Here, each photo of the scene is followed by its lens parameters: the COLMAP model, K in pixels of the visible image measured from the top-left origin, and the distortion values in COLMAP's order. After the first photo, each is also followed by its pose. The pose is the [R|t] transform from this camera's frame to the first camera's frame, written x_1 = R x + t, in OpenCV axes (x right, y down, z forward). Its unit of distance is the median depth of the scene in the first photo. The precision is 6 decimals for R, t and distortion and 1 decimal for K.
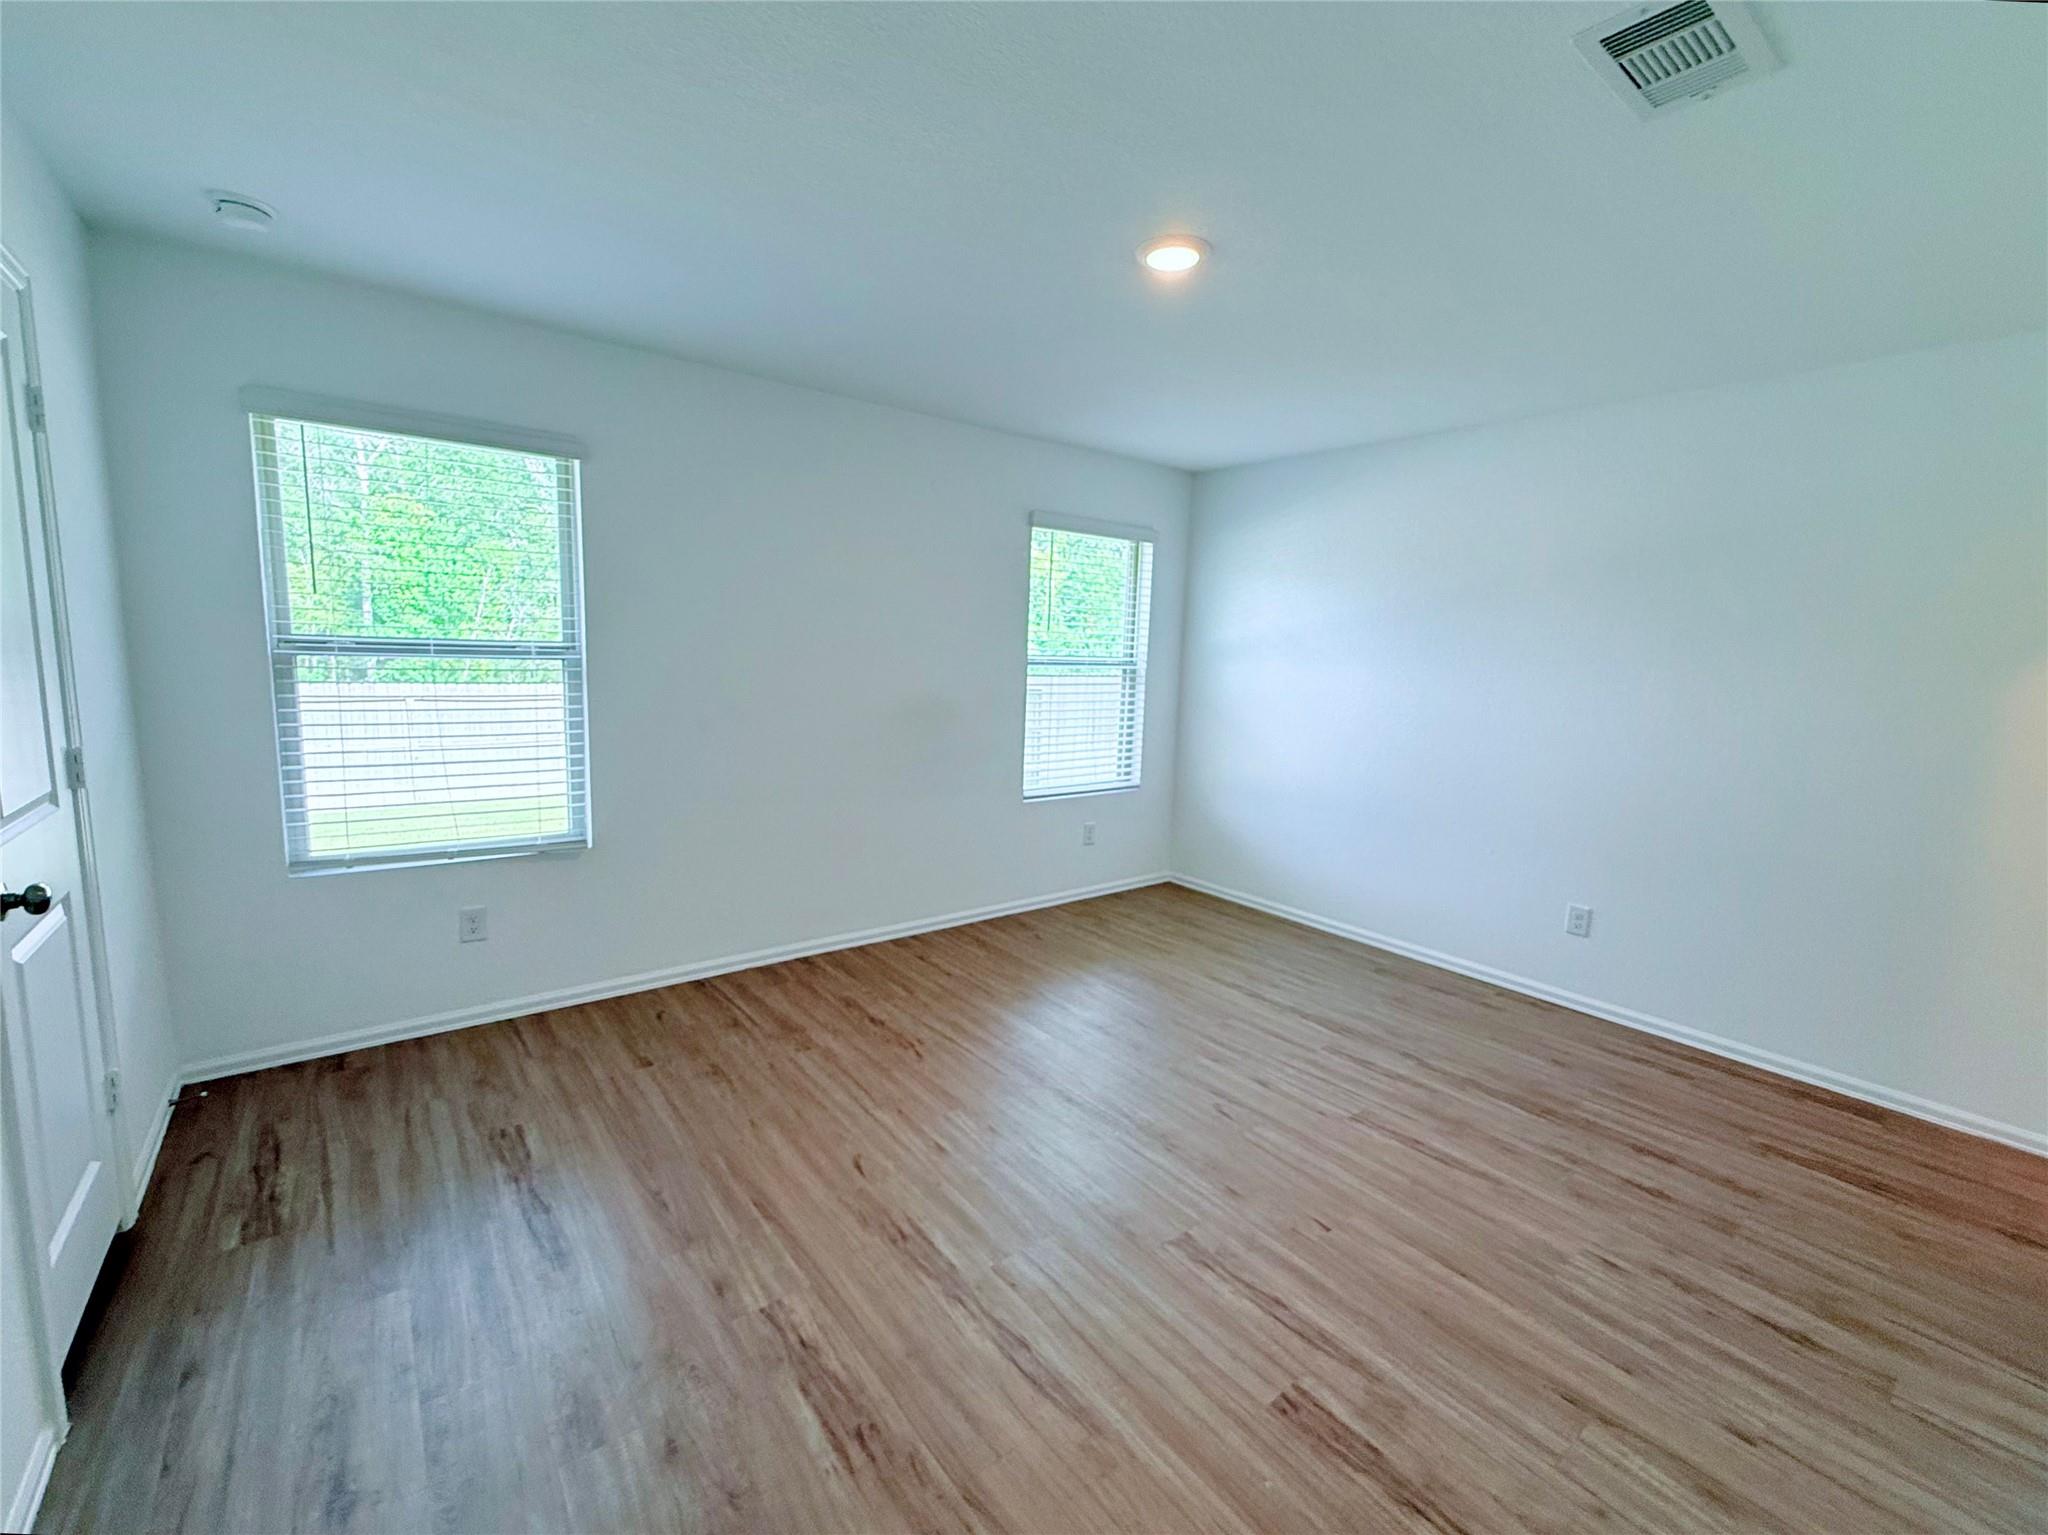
lens RADIAL K [[852.8, 0, 1017.0], [0, 852.8, 765.0], [0, 0, 1]] dist [-0.002498, -0.000195]
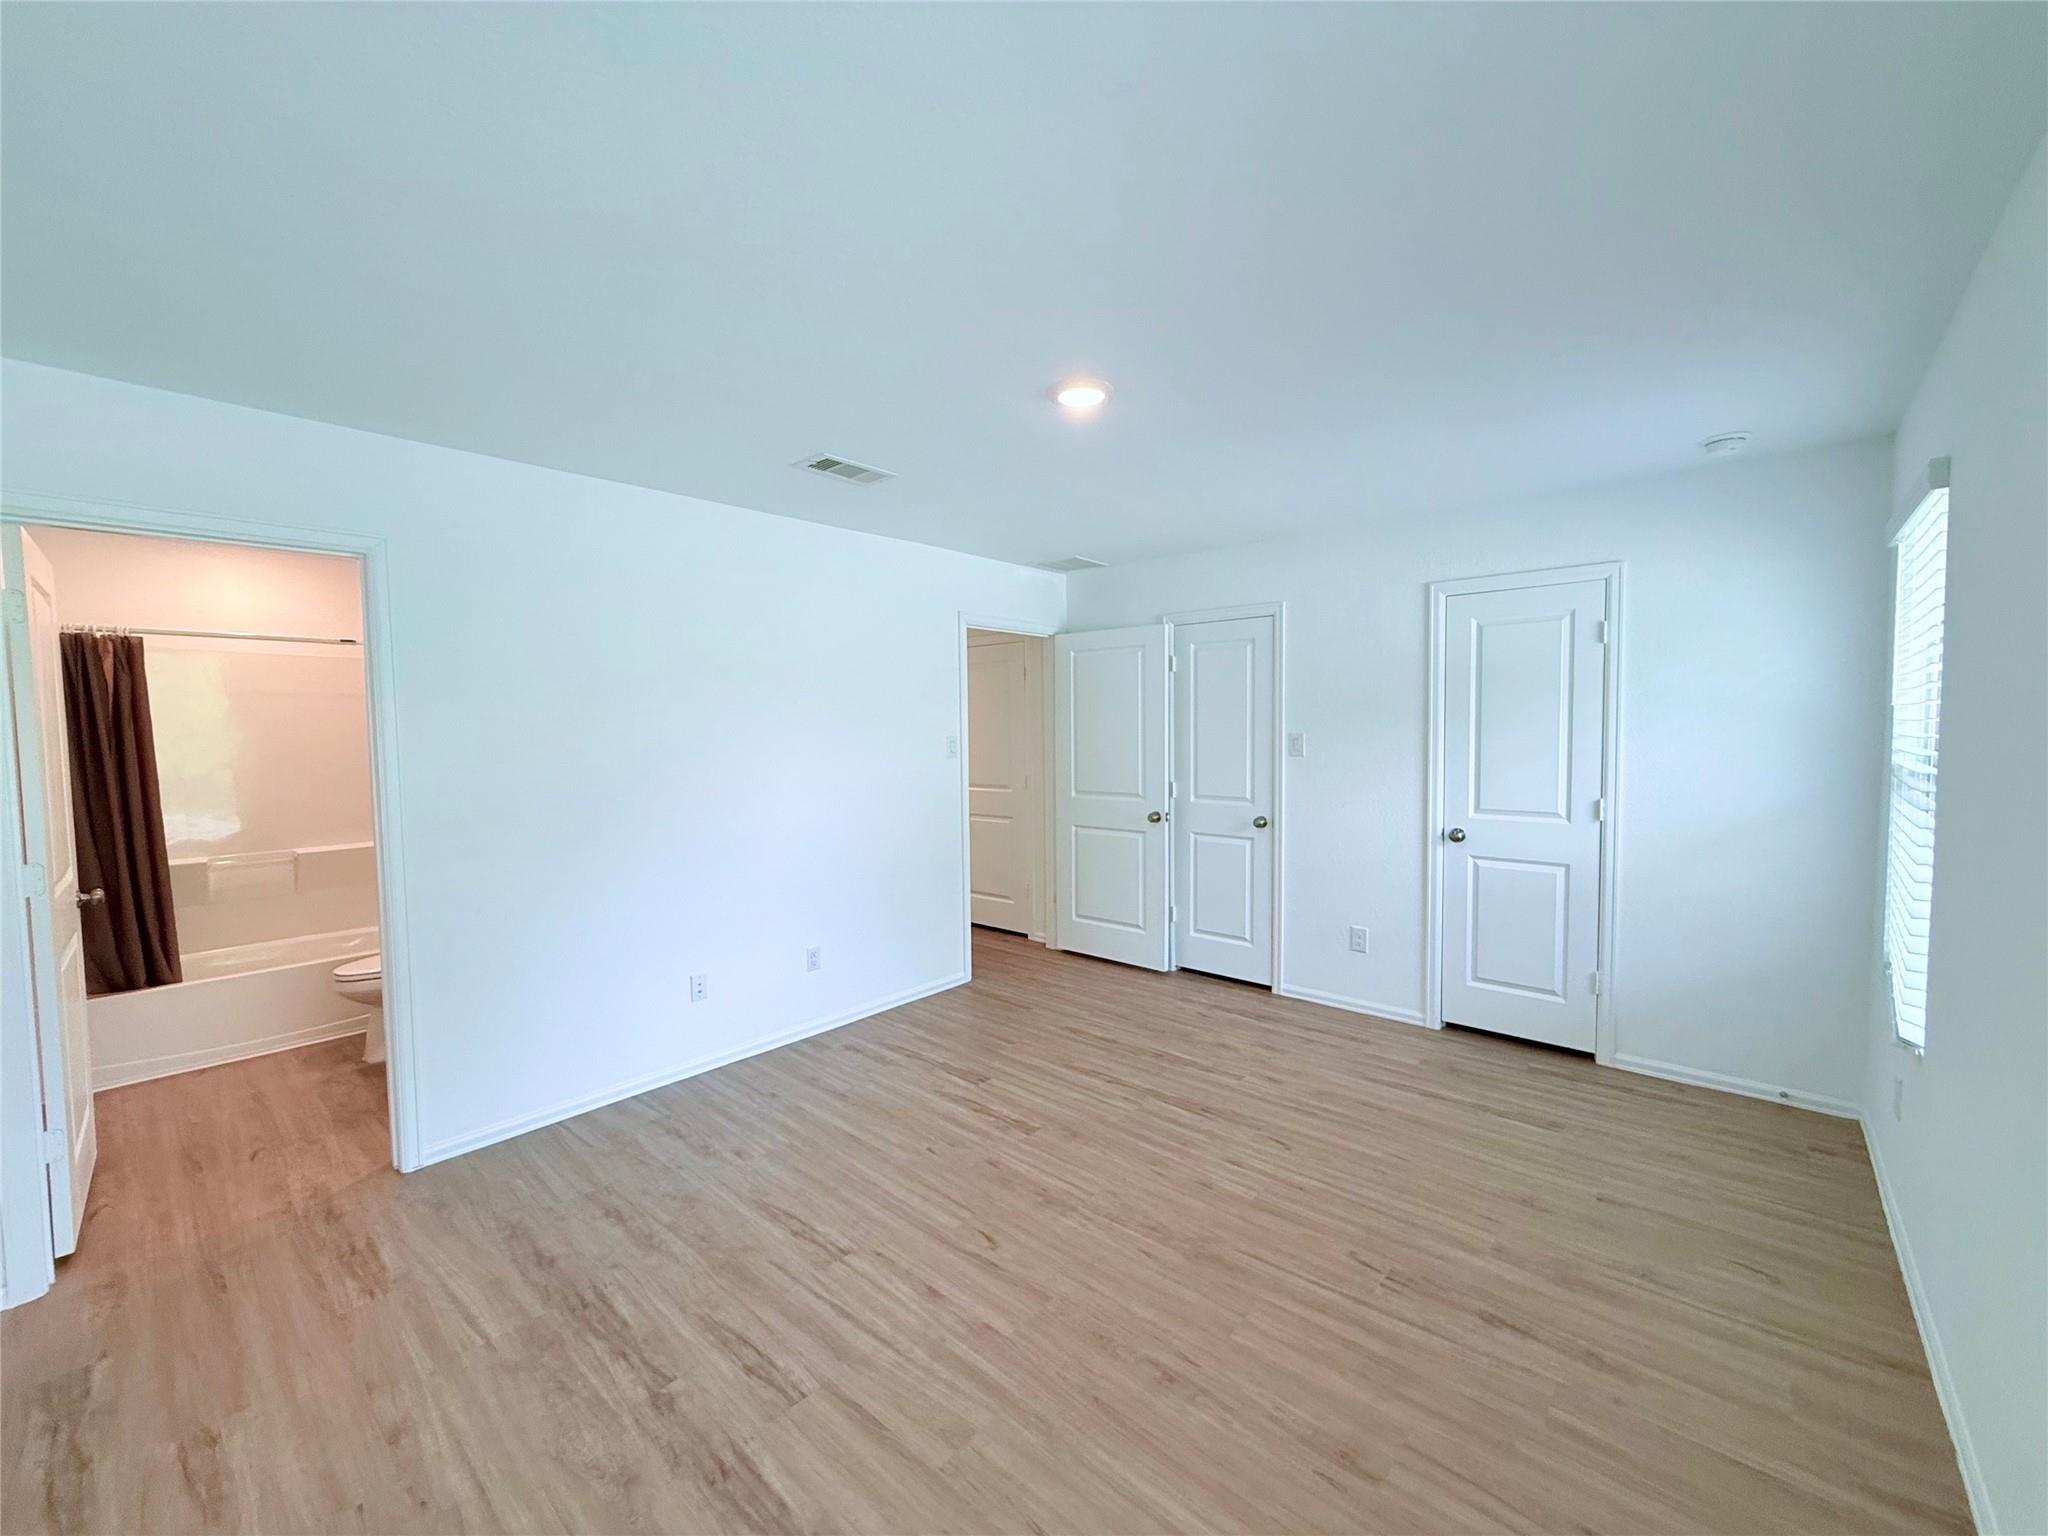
lens RADIAL K [[819.9, 0, 1018.9], [0, 819.9, 765.9], [0, 0, 1]] dist [-0.000122, 0.000020]
pose [[-0.983586, -0.014147, -0.179882, 0.400241], [-0.046928, 0.982671, 0.179321, -0.269355], [0.174228, 0.184819, -0.967206, 1.880539]]
